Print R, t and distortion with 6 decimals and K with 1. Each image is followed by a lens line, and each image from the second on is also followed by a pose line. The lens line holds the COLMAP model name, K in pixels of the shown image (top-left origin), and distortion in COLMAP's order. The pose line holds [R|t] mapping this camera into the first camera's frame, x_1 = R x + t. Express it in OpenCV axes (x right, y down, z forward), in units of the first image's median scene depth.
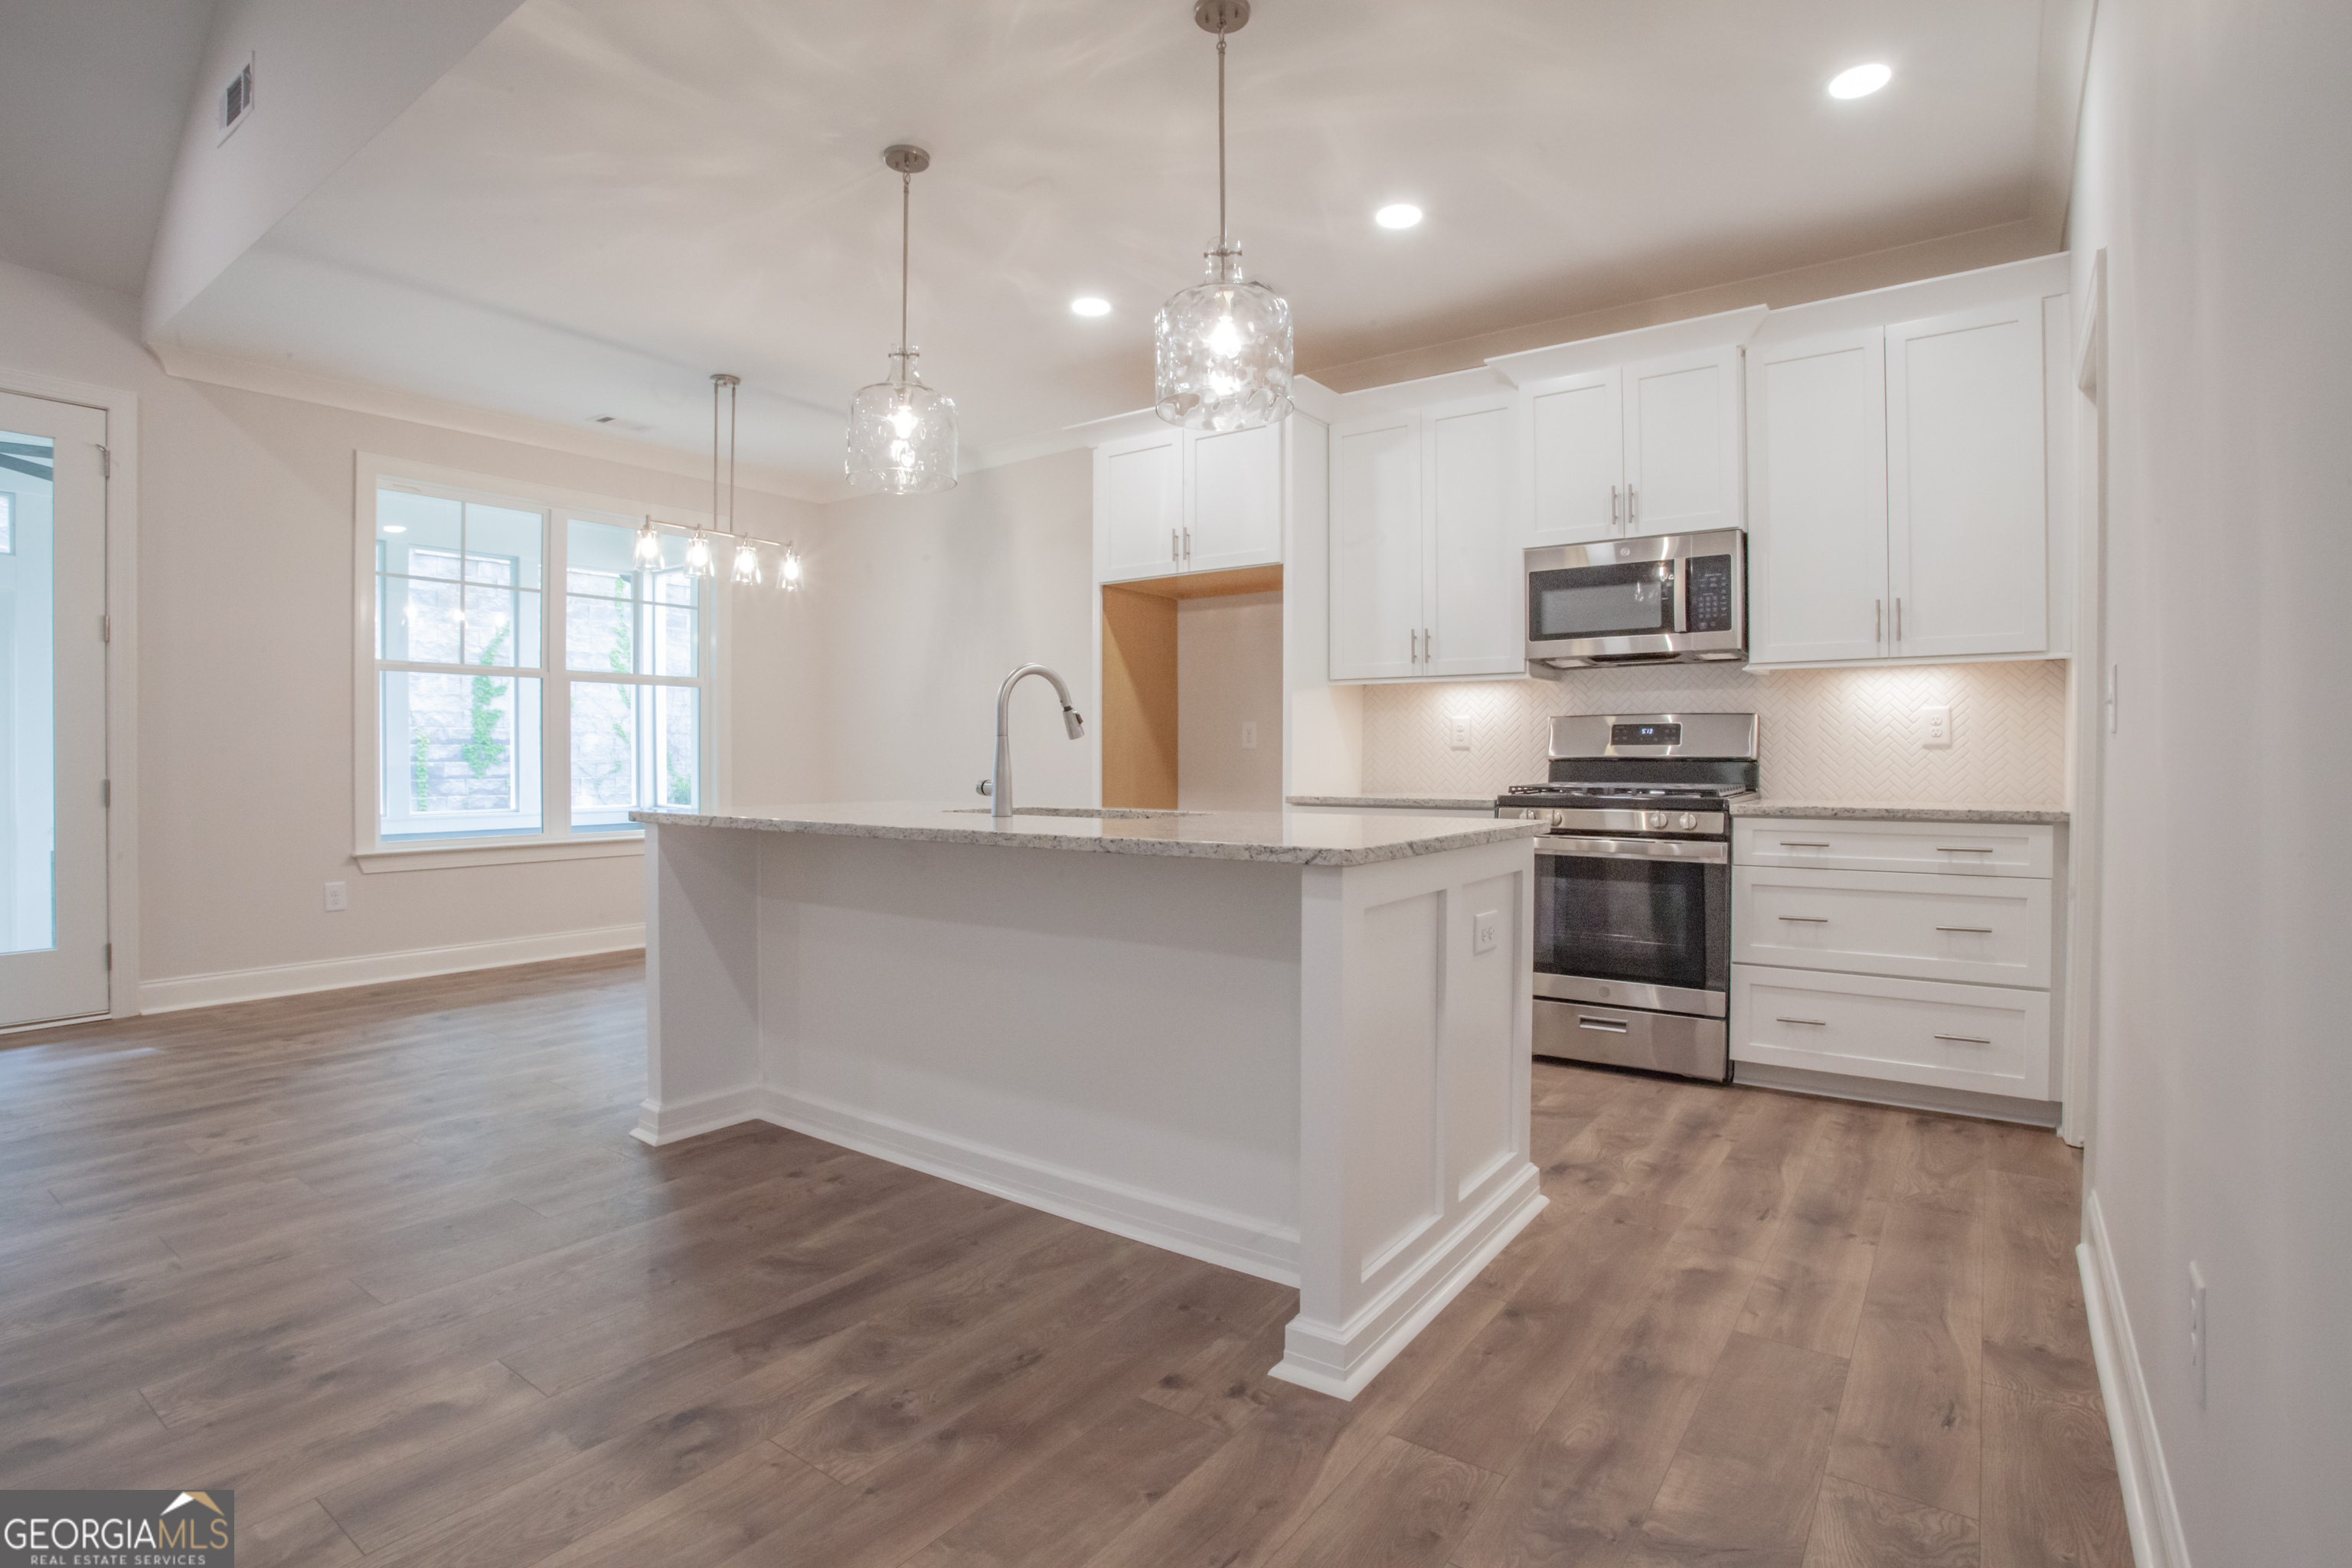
lens RADIAL K [[1147.0, 0, 1178.2], [0, 1147.0, 759.5], [0, 0, 1]] dist [-0.068376, 0.027557]
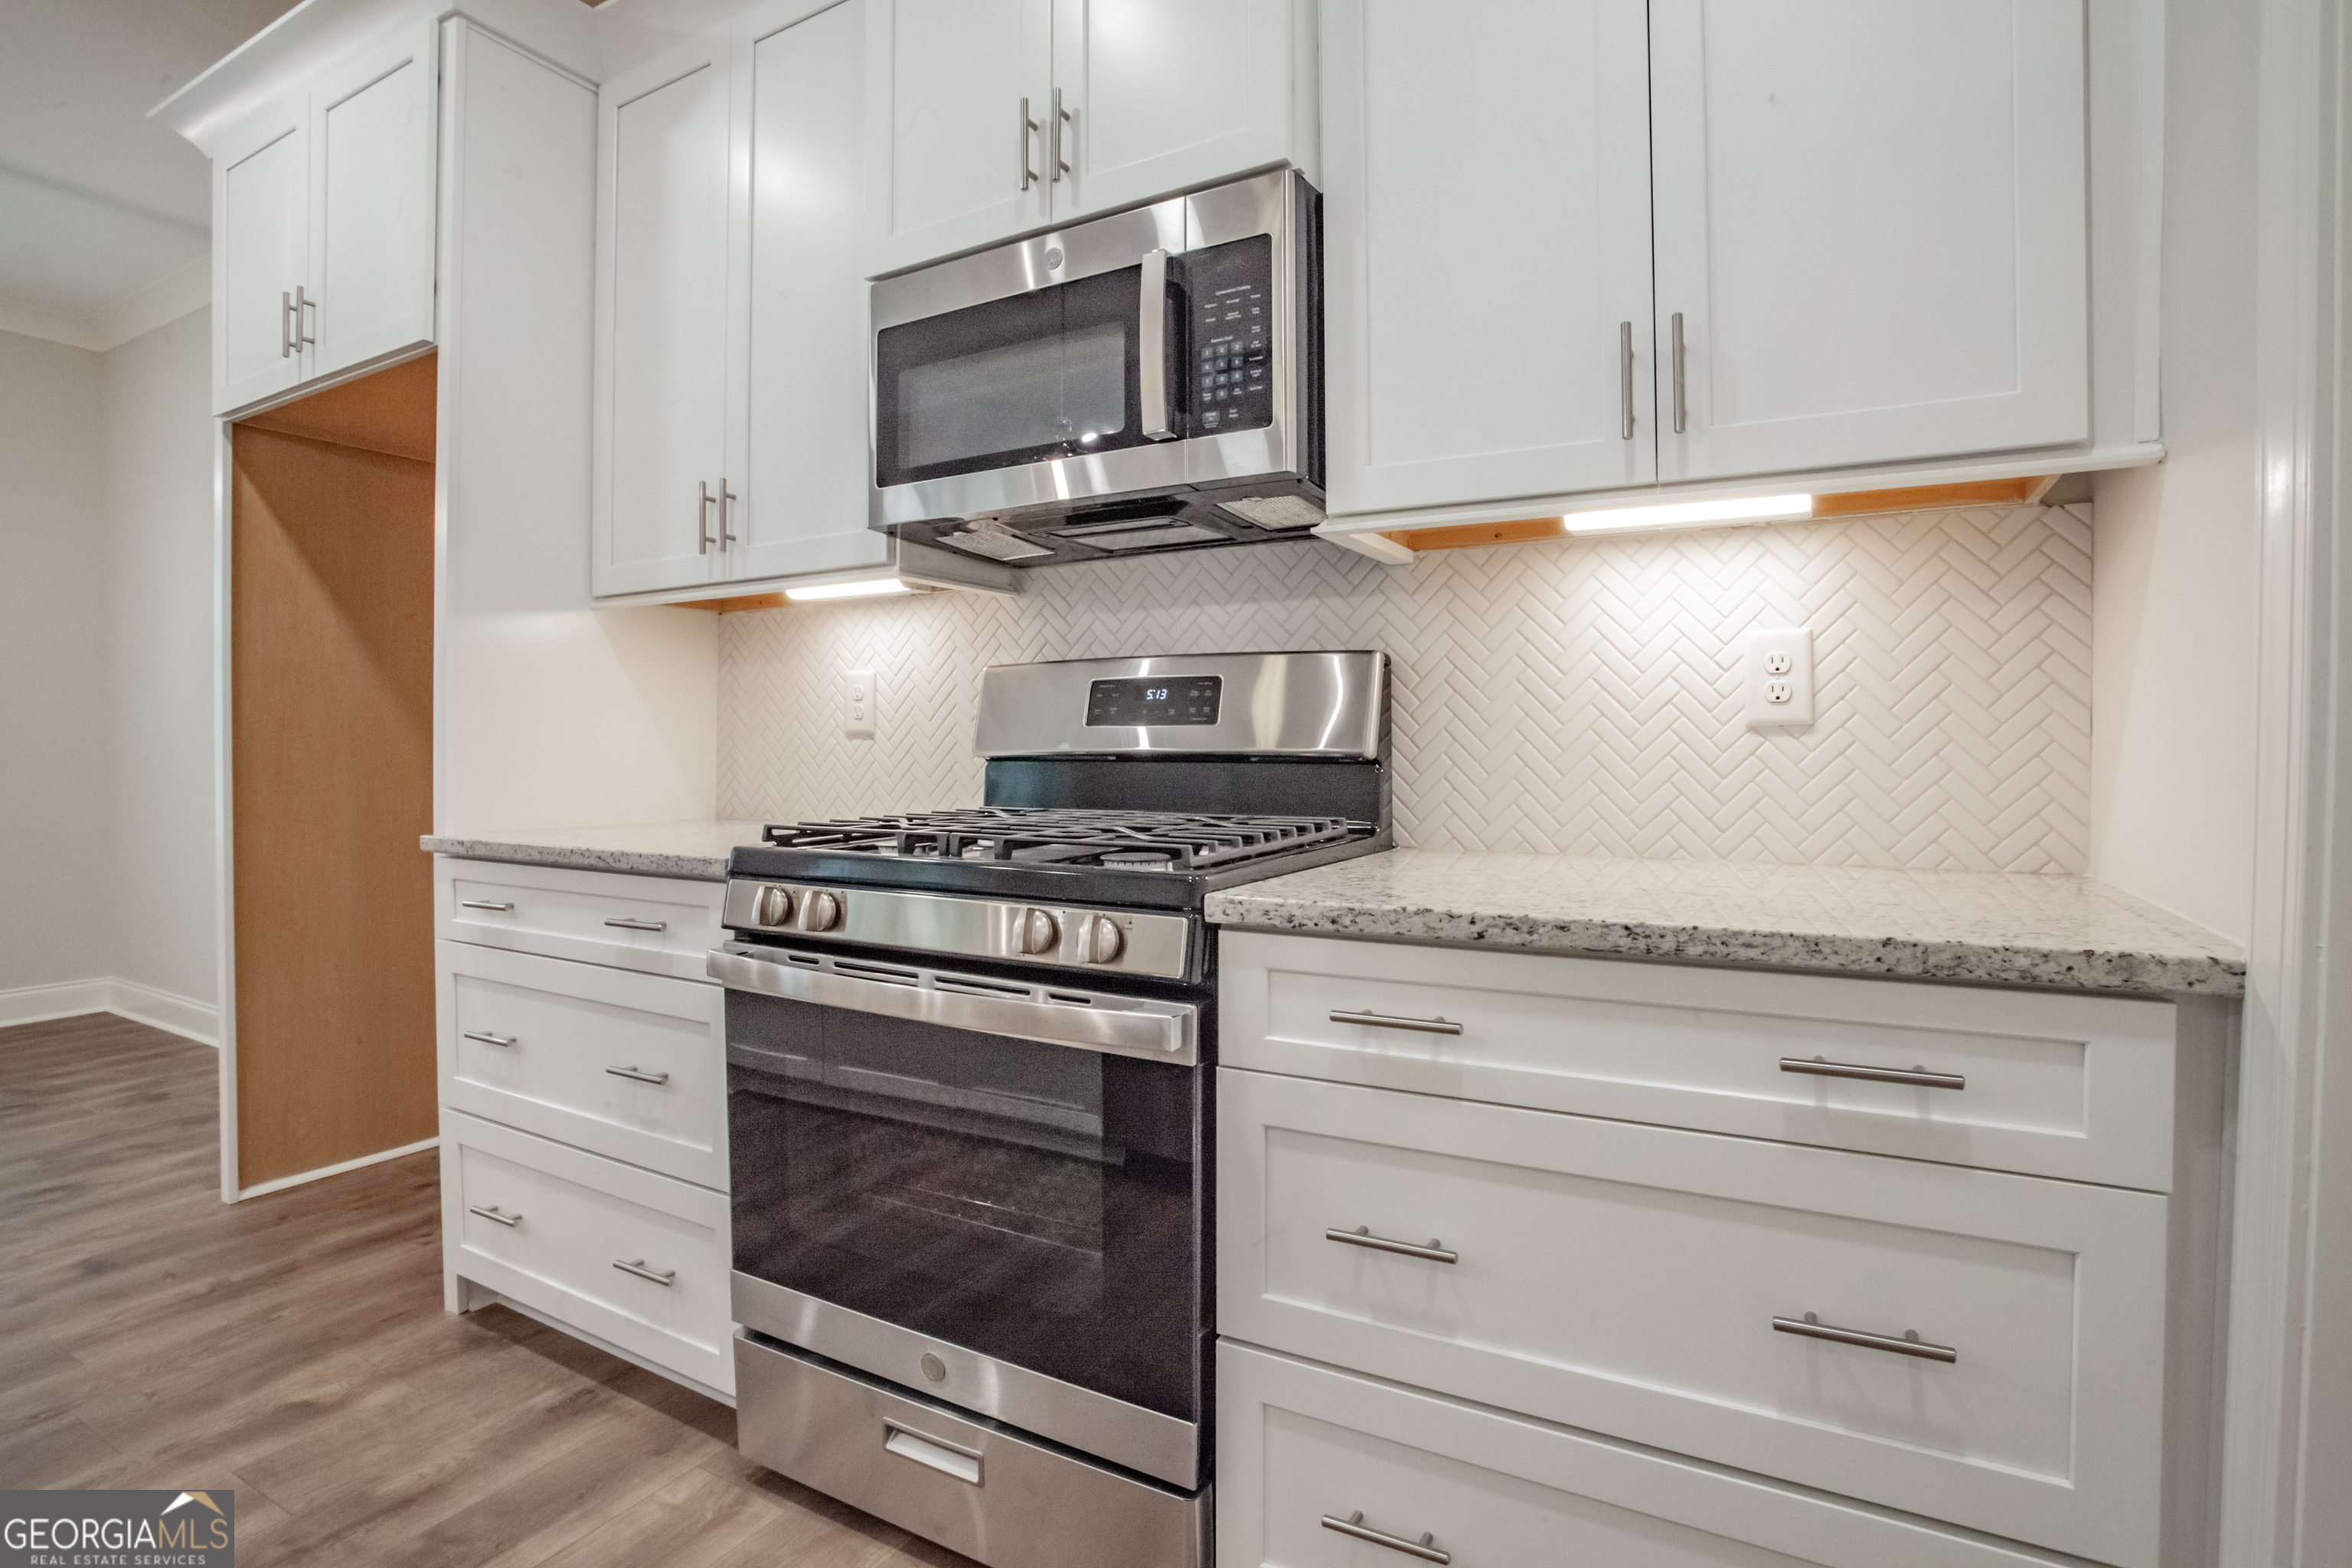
lens RADIAL K [[1147.0, 0, 1178.2], [0, 1147.0, 759.5], [0, 0, 1]] dist [-0.068376, 0.027557]
pose [[0.994044, -0.001727, 0.108966, 0.438747], [0.000784, 0.999962, 0.008695, -0.004001], [-0.108977, -0.008558, 0.994007, 0.649316]]
